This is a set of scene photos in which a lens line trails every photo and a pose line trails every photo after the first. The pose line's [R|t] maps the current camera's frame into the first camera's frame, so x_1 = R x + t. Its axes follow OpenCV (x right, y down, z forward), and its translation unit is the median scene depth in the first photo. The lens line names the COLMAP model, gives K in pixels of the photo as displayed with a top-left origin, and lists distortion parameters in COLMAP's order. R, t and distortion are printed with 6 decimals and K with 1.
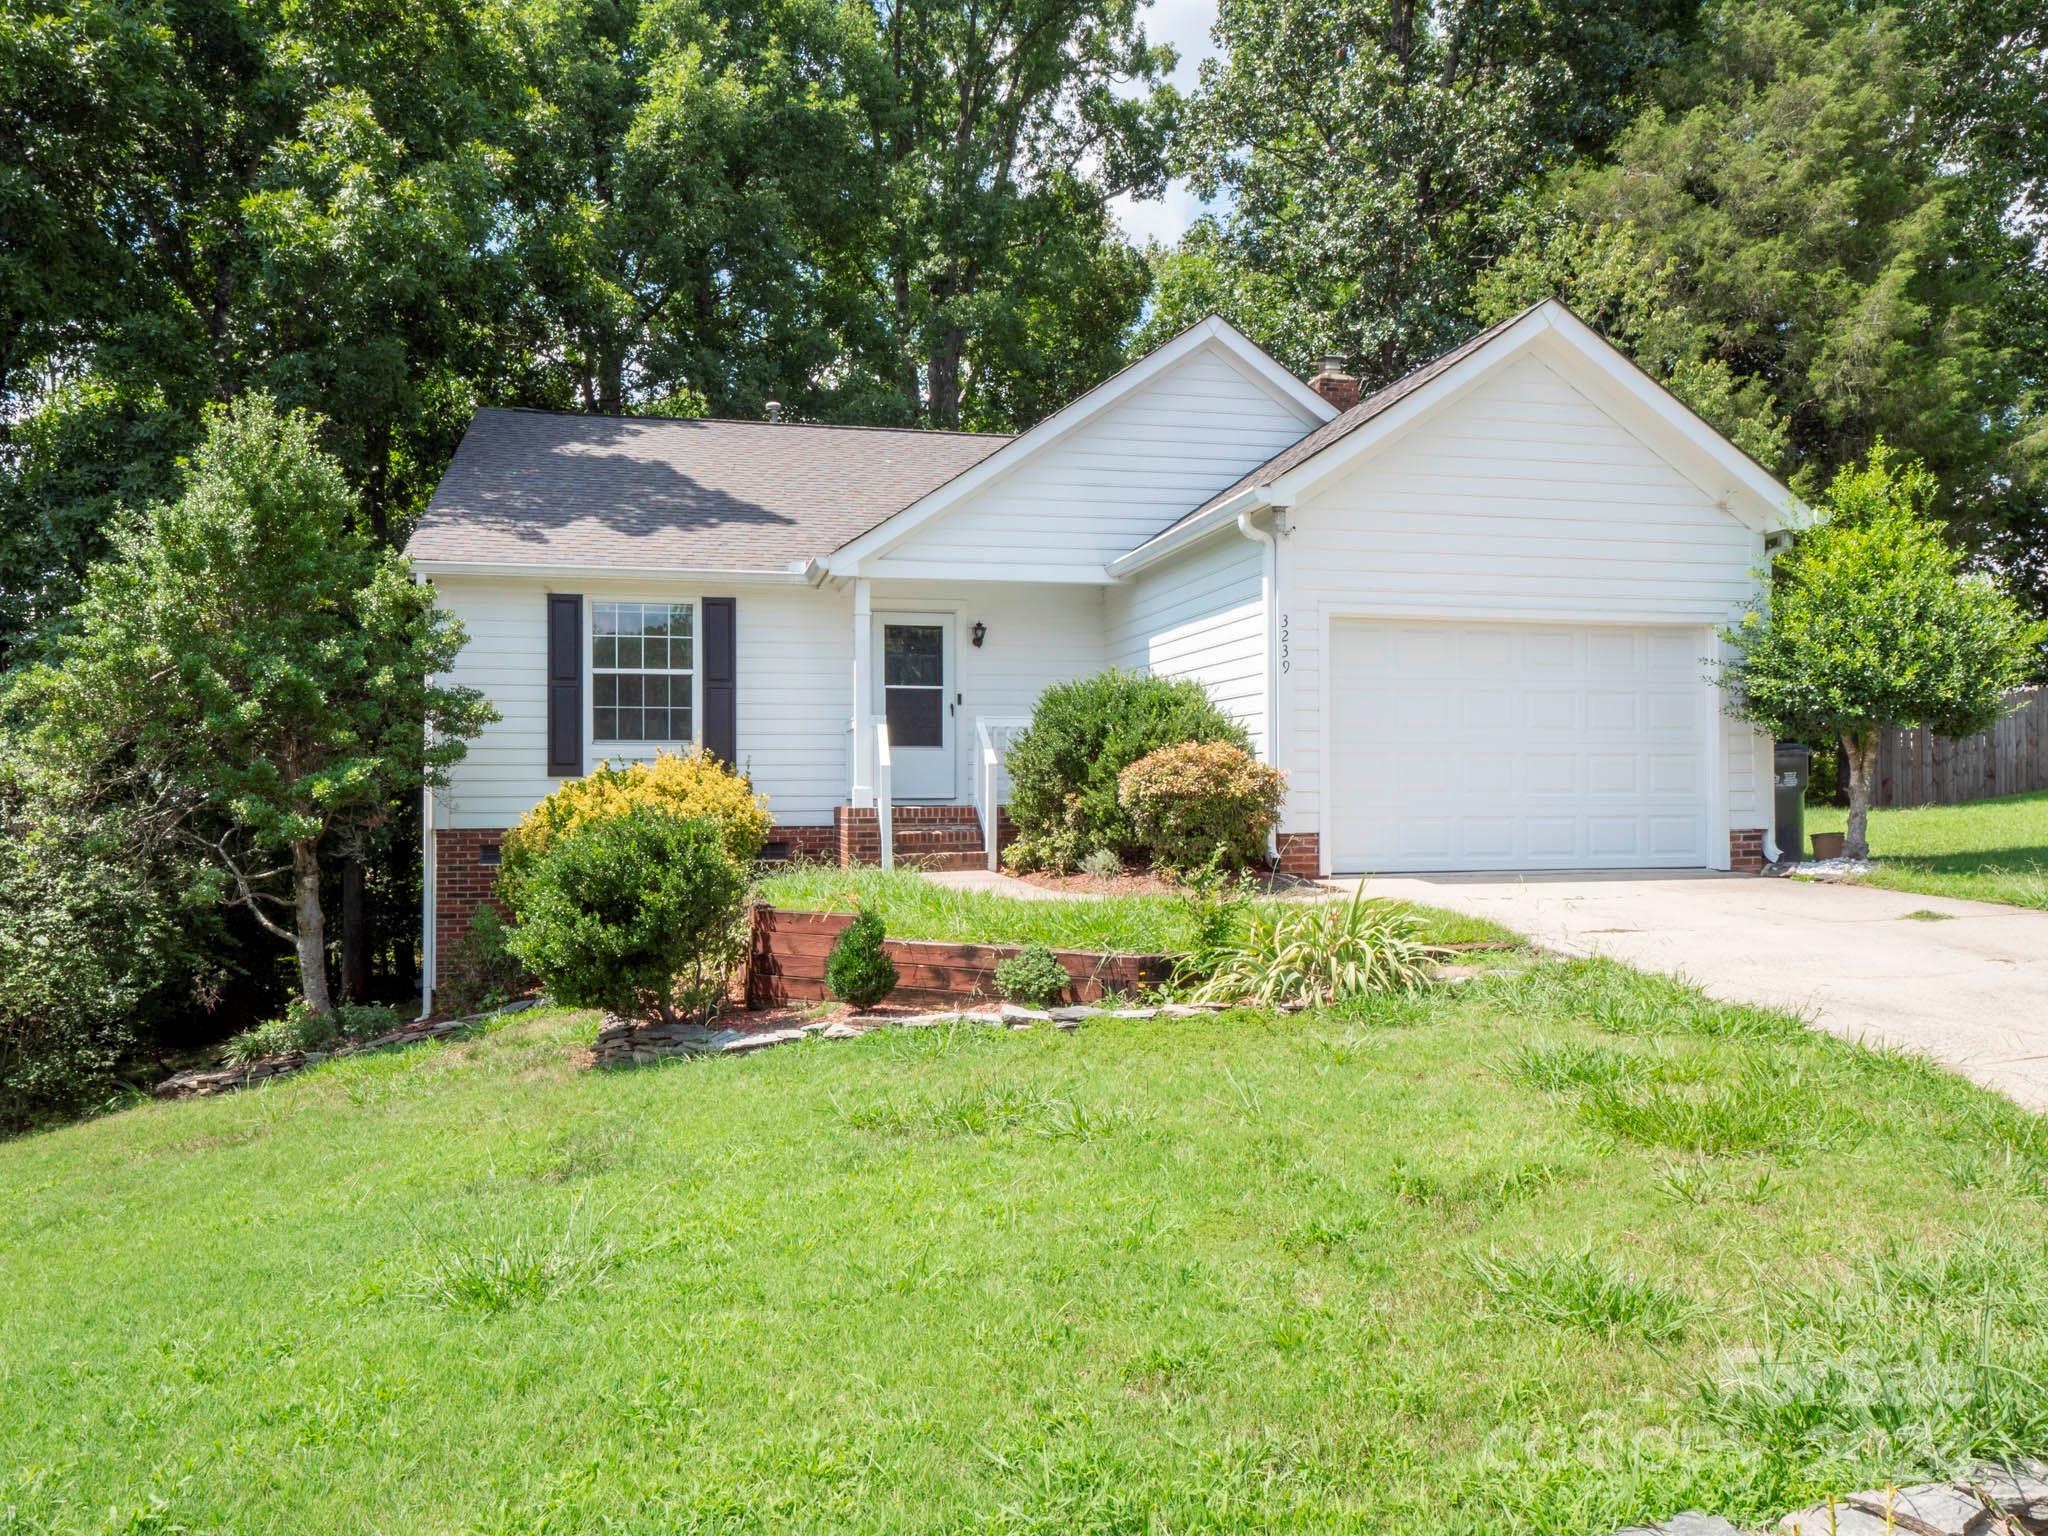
lens RADIAL K [[1441.2, 0, 1027.2], [0, 1441.2, 764.1], [0, 0, 1]] dist [-0.059432, -0.004661]
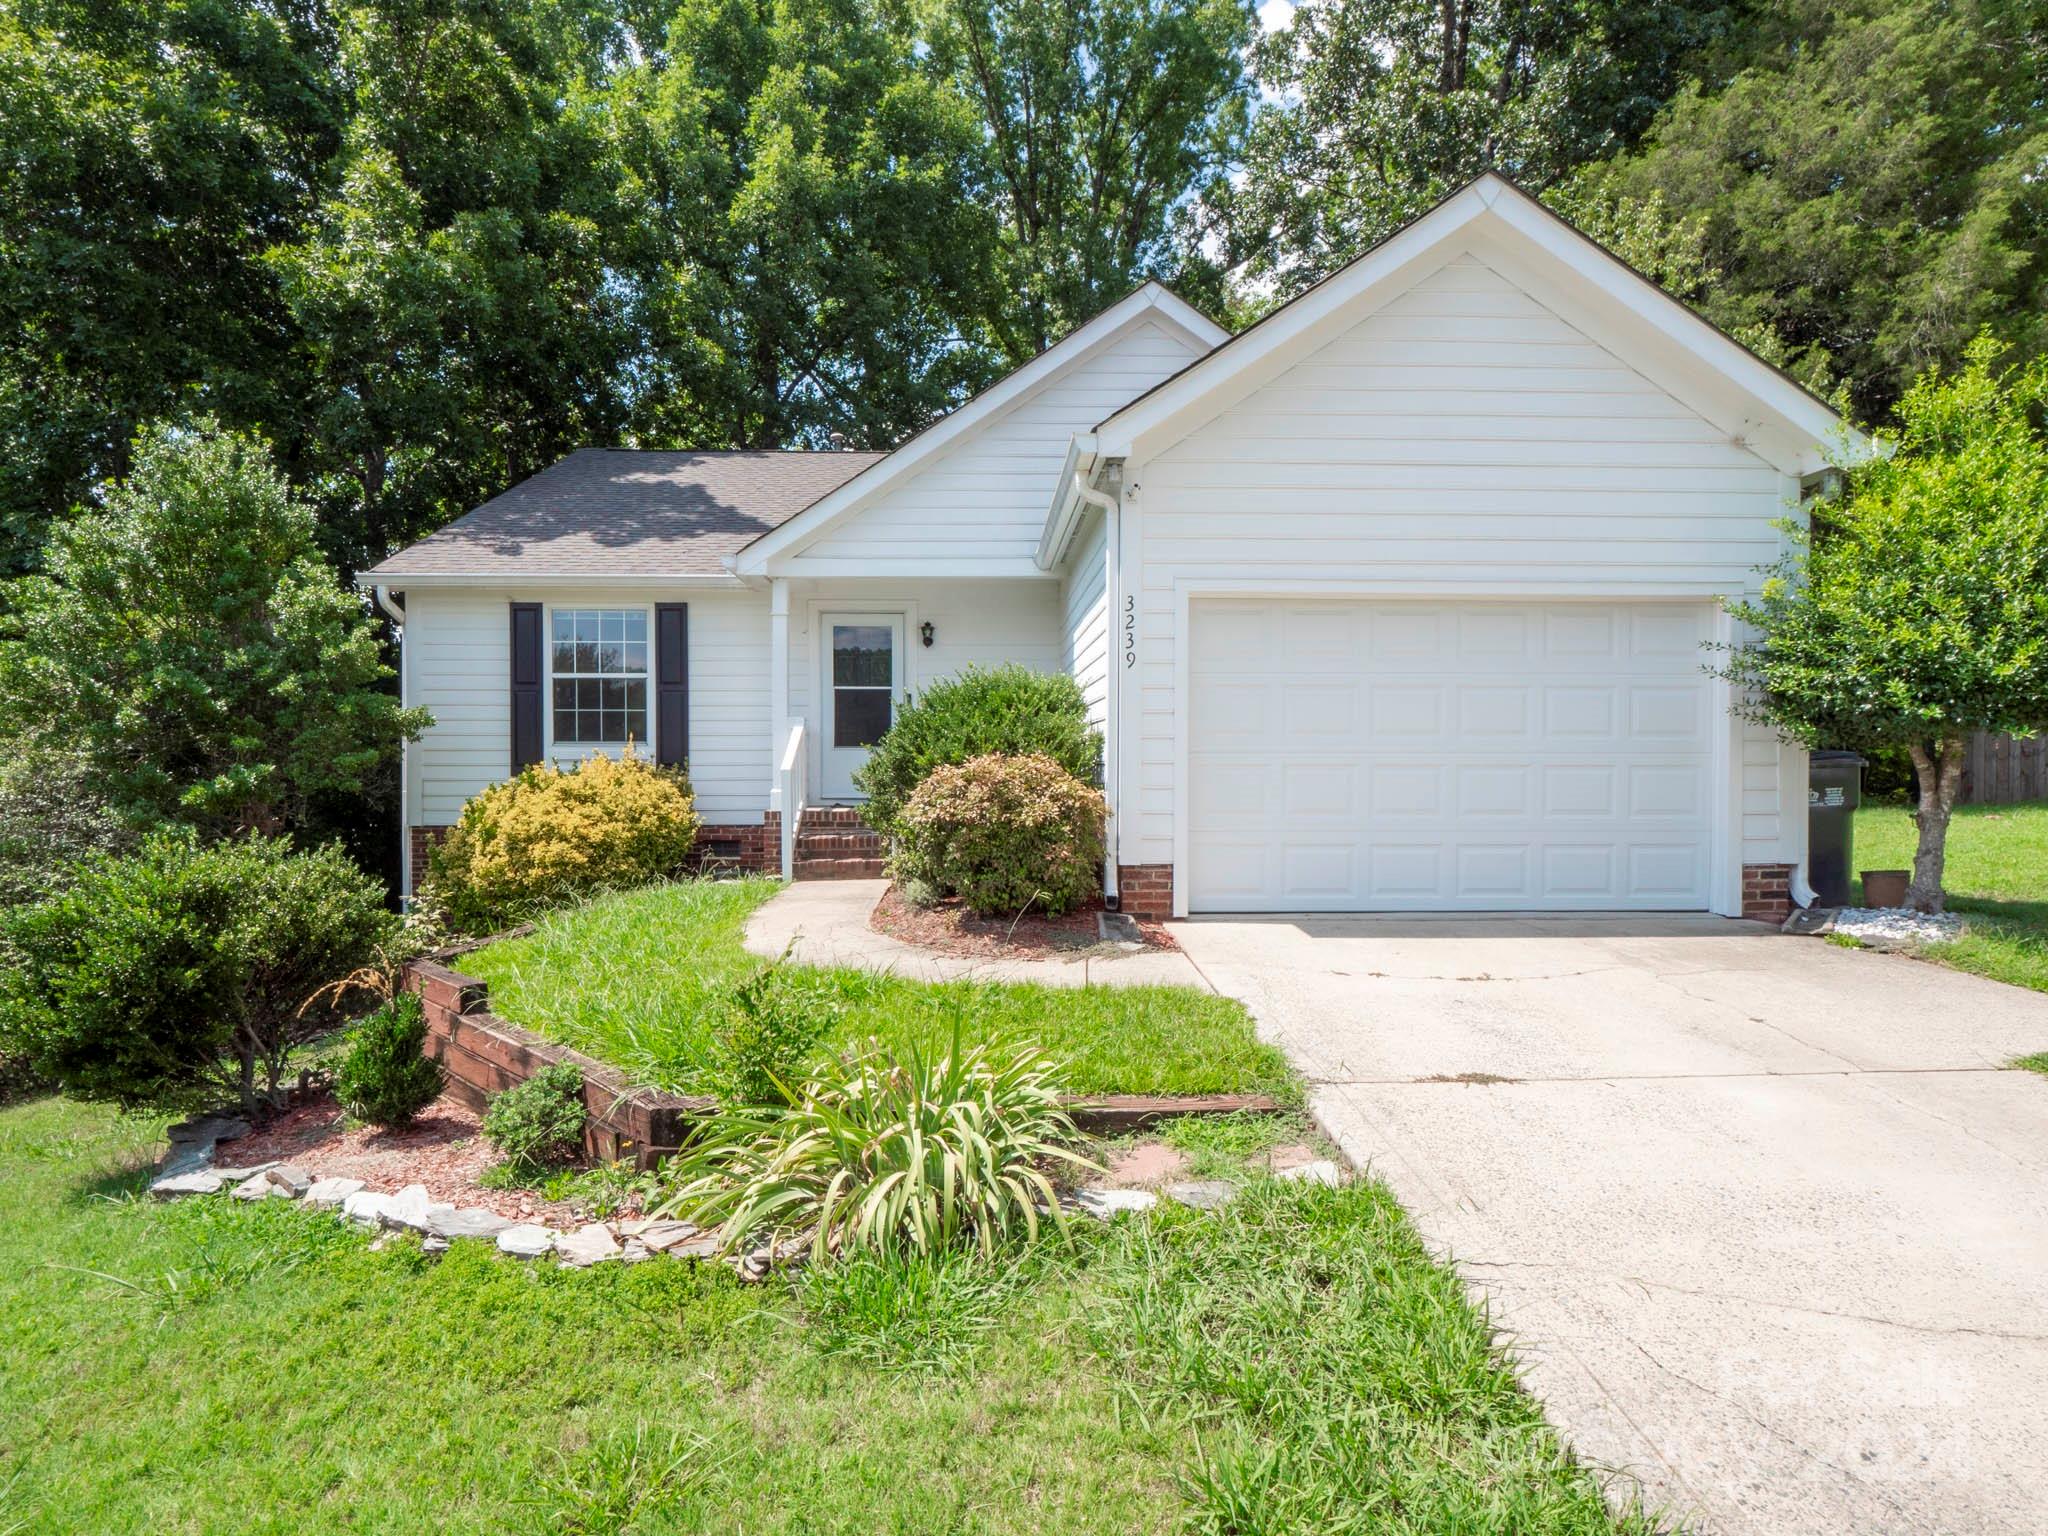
lens RADIAL K [[1062.4, 0, 1015.3], [0, 1062.4, 772.7], [0, 0, 1]] dist [-0.041830, -0.002128]
pose [[0.981220, 0.005484, -0.192816, 0.187881], [0.000294, 0.999552, 0.029922, -0.017953], [0.192894, -0.029417, 0.980779, 0.323086]]
